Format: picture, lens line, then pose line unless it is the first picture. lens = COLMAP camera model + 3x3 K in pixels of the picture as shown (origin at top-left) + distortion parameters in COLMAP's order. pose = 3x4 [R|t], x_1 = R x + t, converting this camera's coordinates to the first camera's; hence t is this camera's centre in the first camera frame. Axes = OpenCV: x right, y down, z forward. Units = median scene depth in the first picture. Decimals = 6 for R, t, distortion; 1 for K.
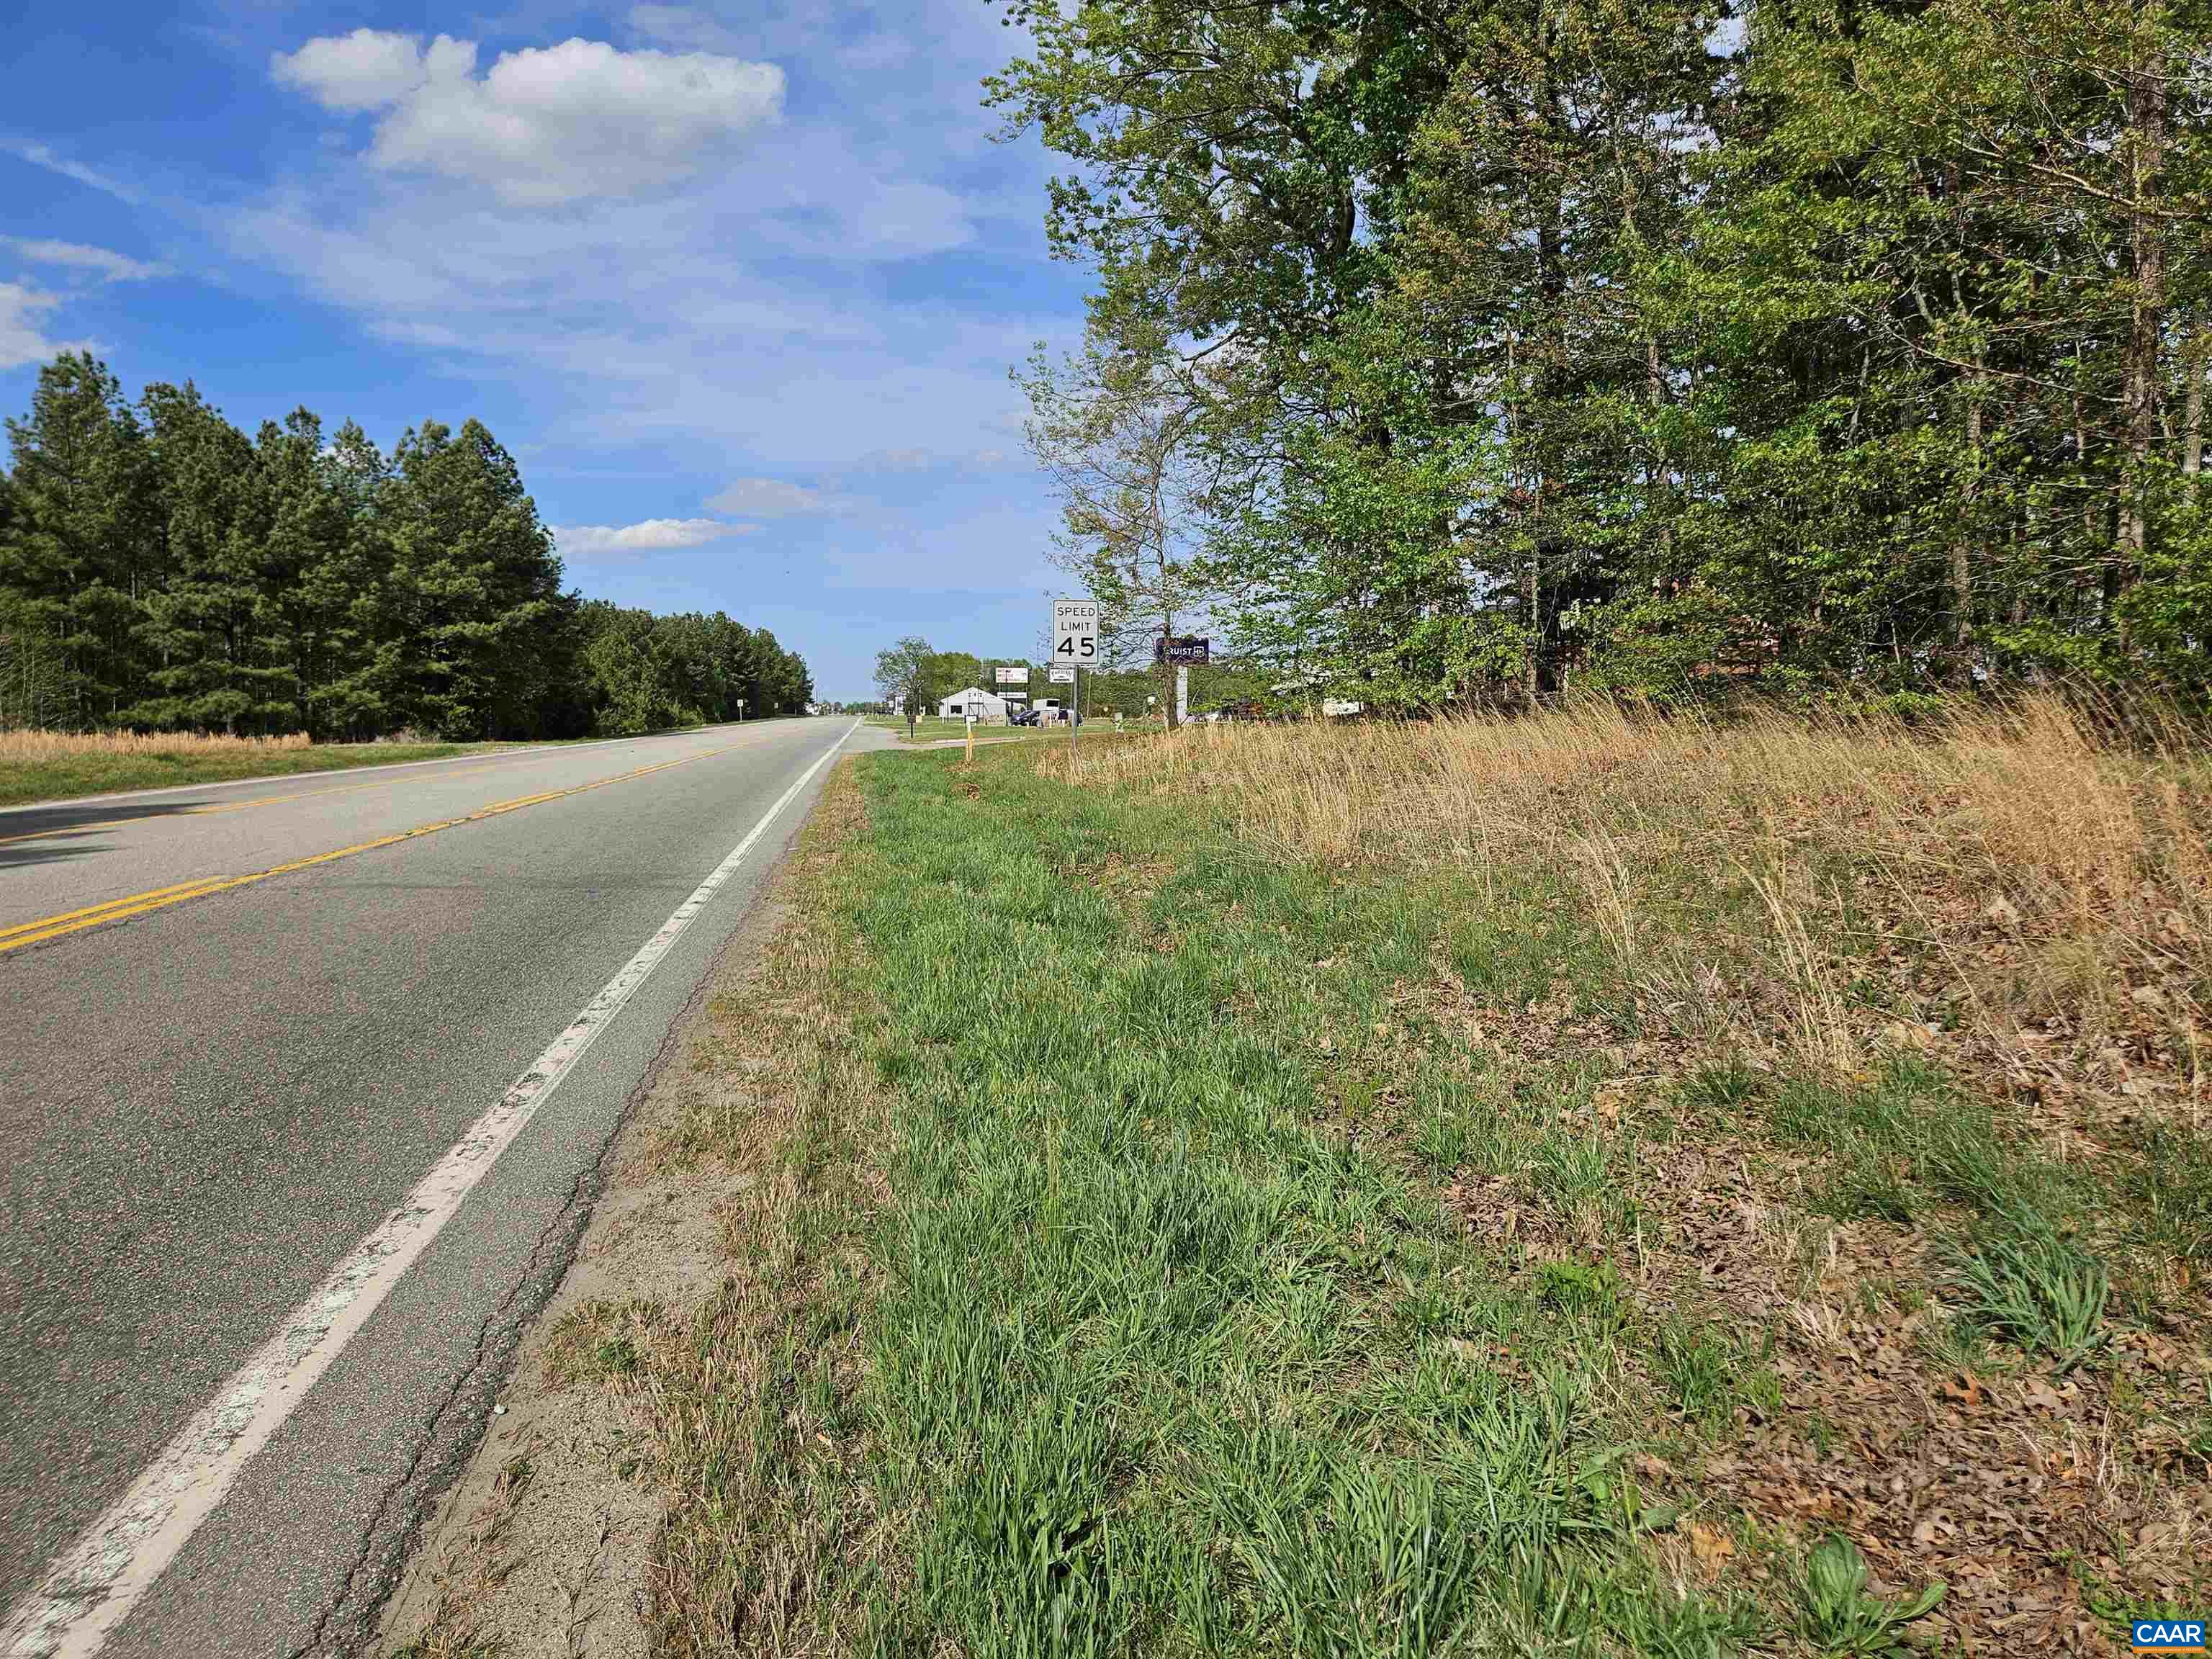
lens RADIAL K [[1430.5, 0, 1106.0], [0, 1430.5, 829.5], [0, 0, 1]] dist [0.025341, -0.045608]
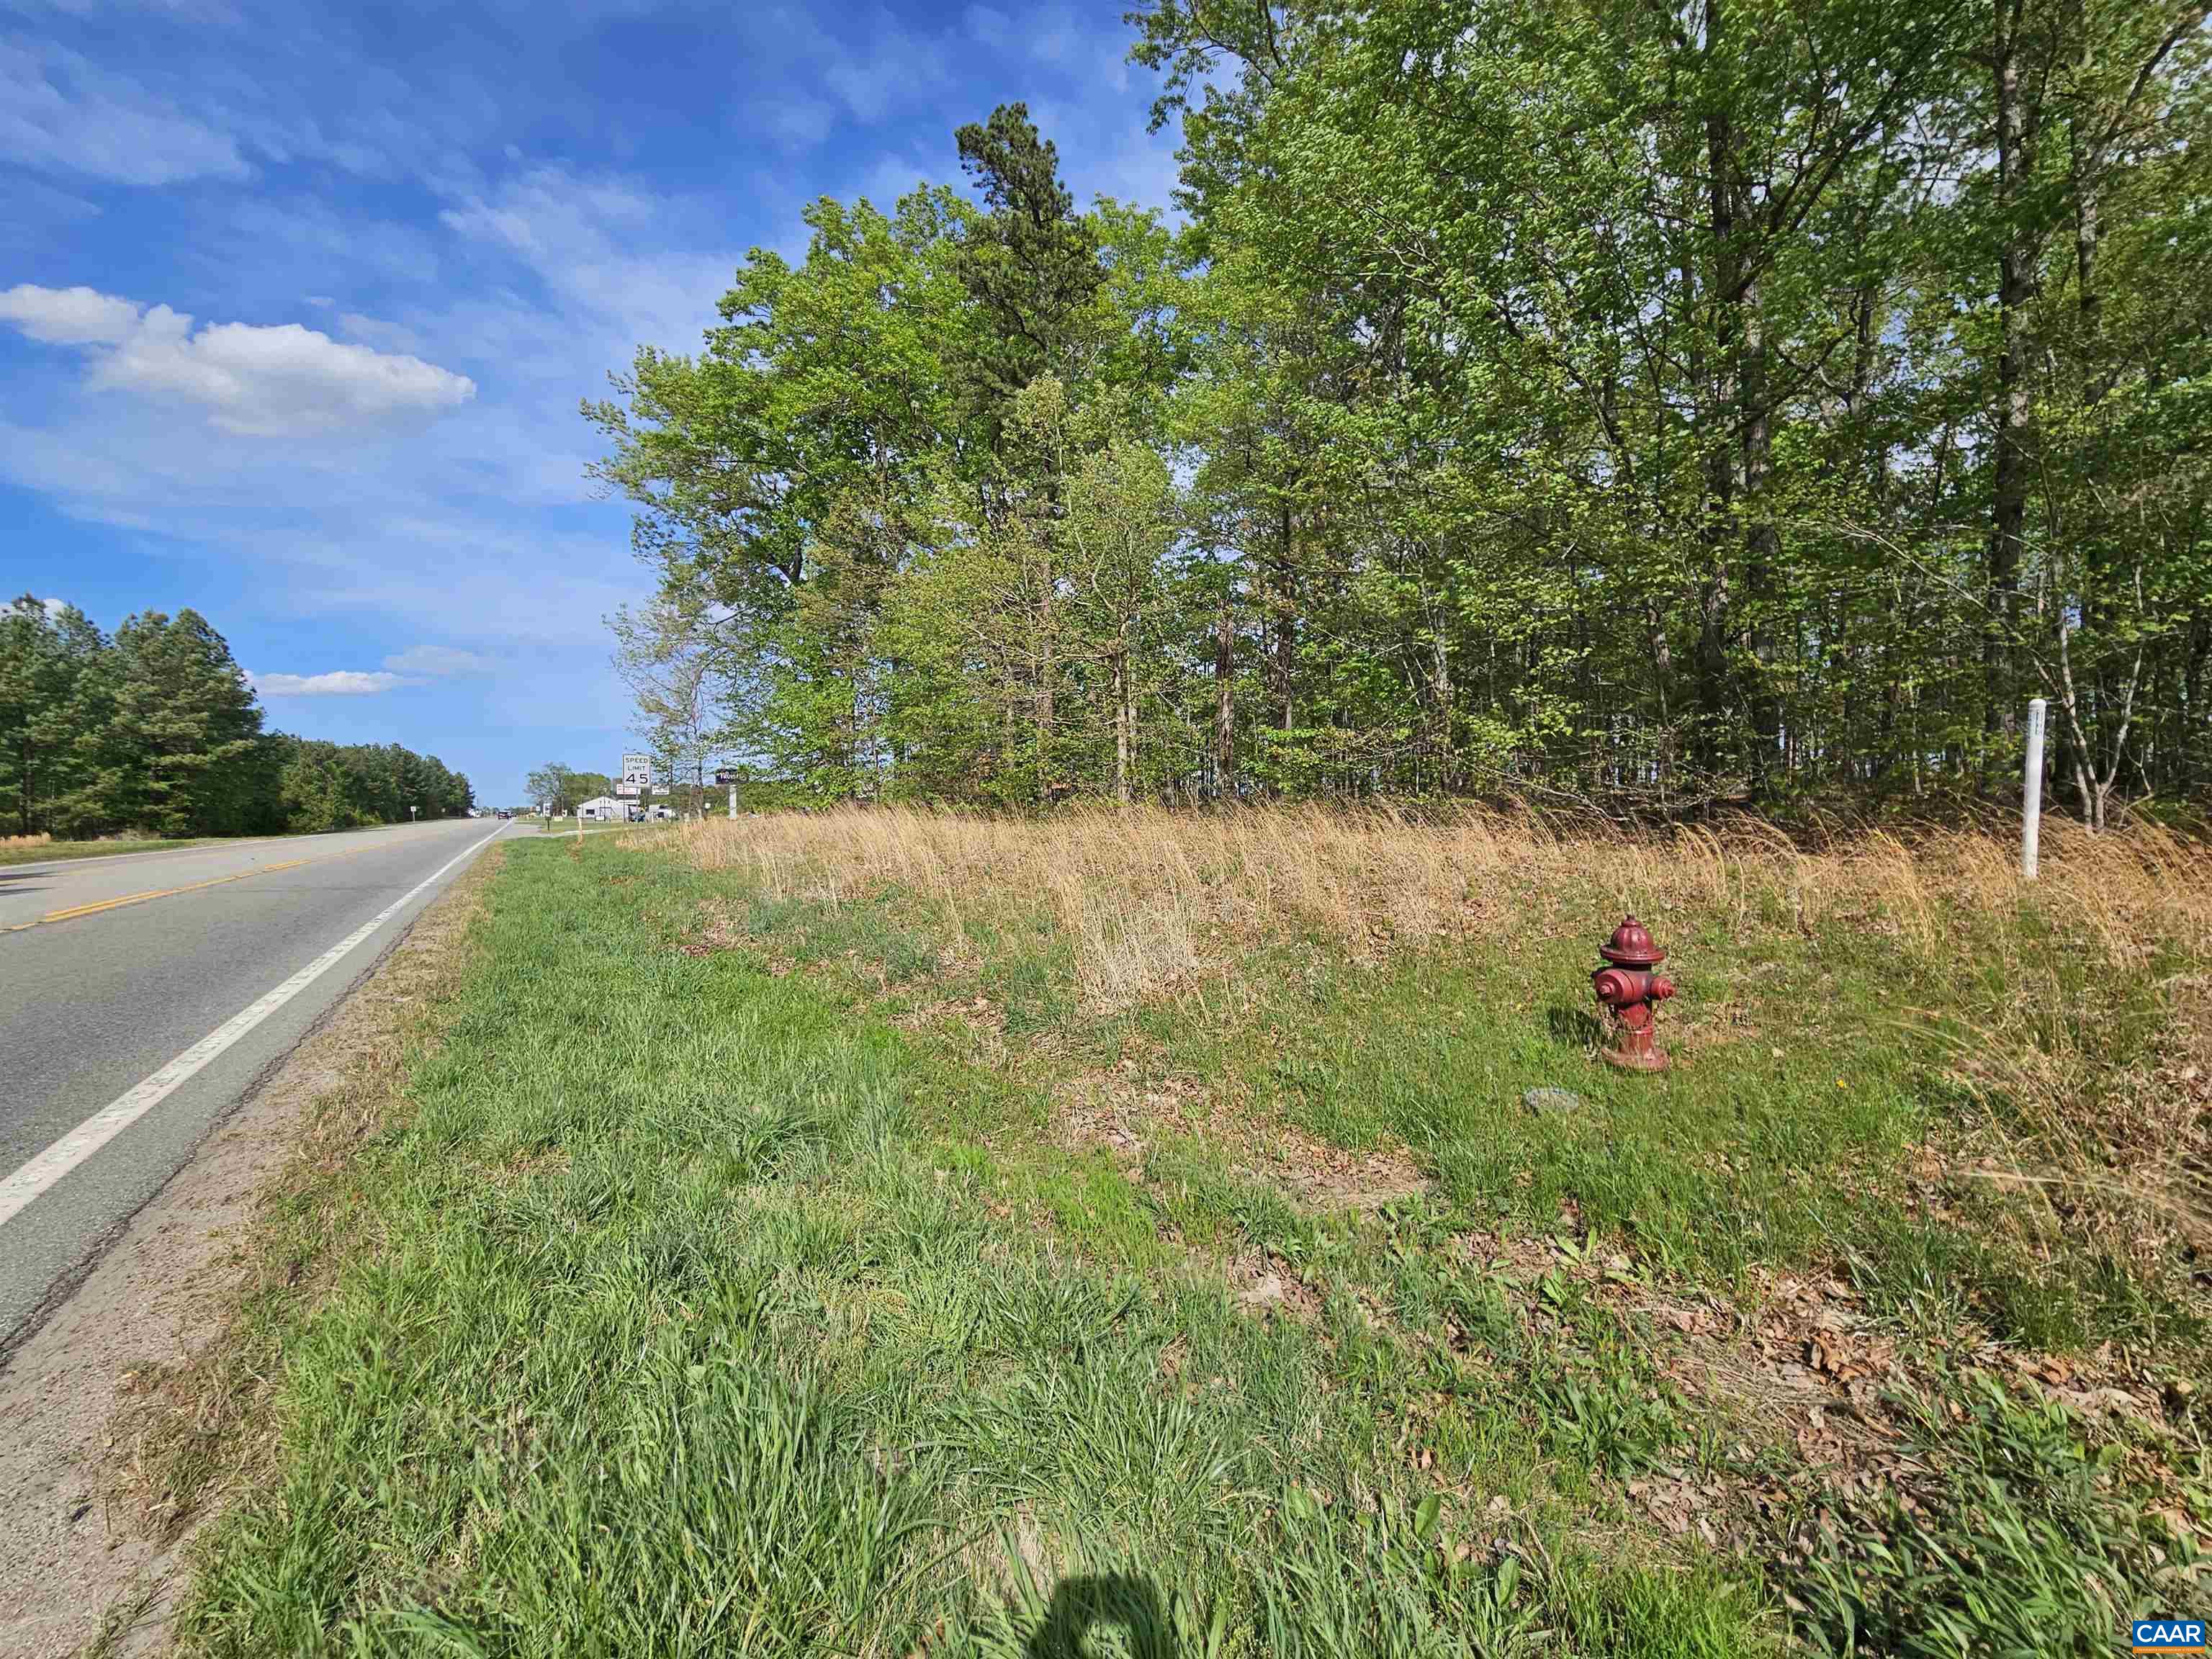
lens RADIAL K [[898.0, 0, 1106.0], [0, 898.0, 829.5], [0, 0, 1]] dist [-0.011684, 0.000118]
pose [[0.915389, -0.017900, 0.402172, 0.031477], [0.042216, 0.997771, -0.051680, 0.012772], [-0.400350, 0.064285, 0.914105, -0.152100]]
